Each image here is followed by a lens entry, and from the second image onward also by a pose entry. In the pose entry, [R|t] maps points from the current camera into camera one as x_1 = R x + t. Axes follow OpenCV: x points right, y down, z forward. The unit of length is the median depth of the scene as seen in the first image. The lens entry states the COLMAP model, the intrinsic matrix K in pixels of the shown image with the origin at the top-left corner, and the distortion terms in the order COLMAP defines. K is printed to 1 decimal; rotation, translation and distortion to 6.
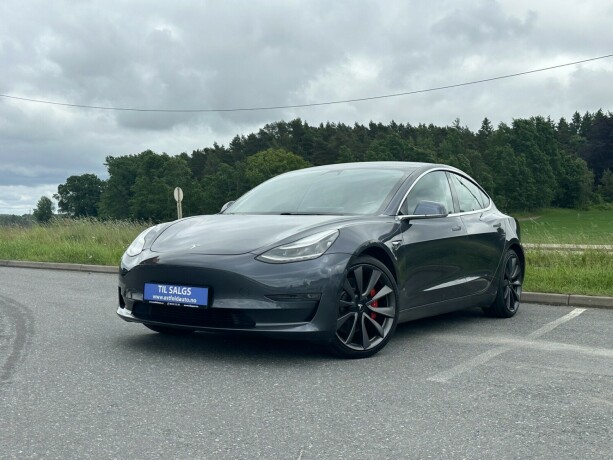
lens RADIAL K [[729.6, 0, 306.5], [0, 729.6, 230.0], [0, 0, 1]] dist [0.020515, 0.017319]
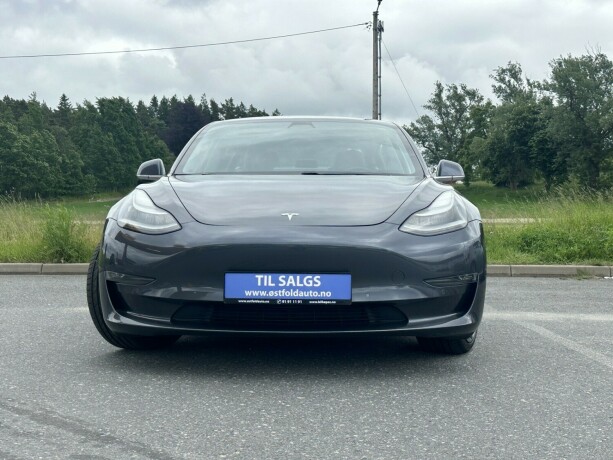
lens RADIAL K [[729.6, 0, 306.5], [0, 729.6, 230.0], [0, 0, 1]] dist [0.020515, 0.017319]
pose [[0.840861, -0.020381, 0.540868, -0.422406], [0.005987, 0.999580, 0.028359, 0.014160], [-0.541219, -0.020607, 0.840629, 0.349641]]
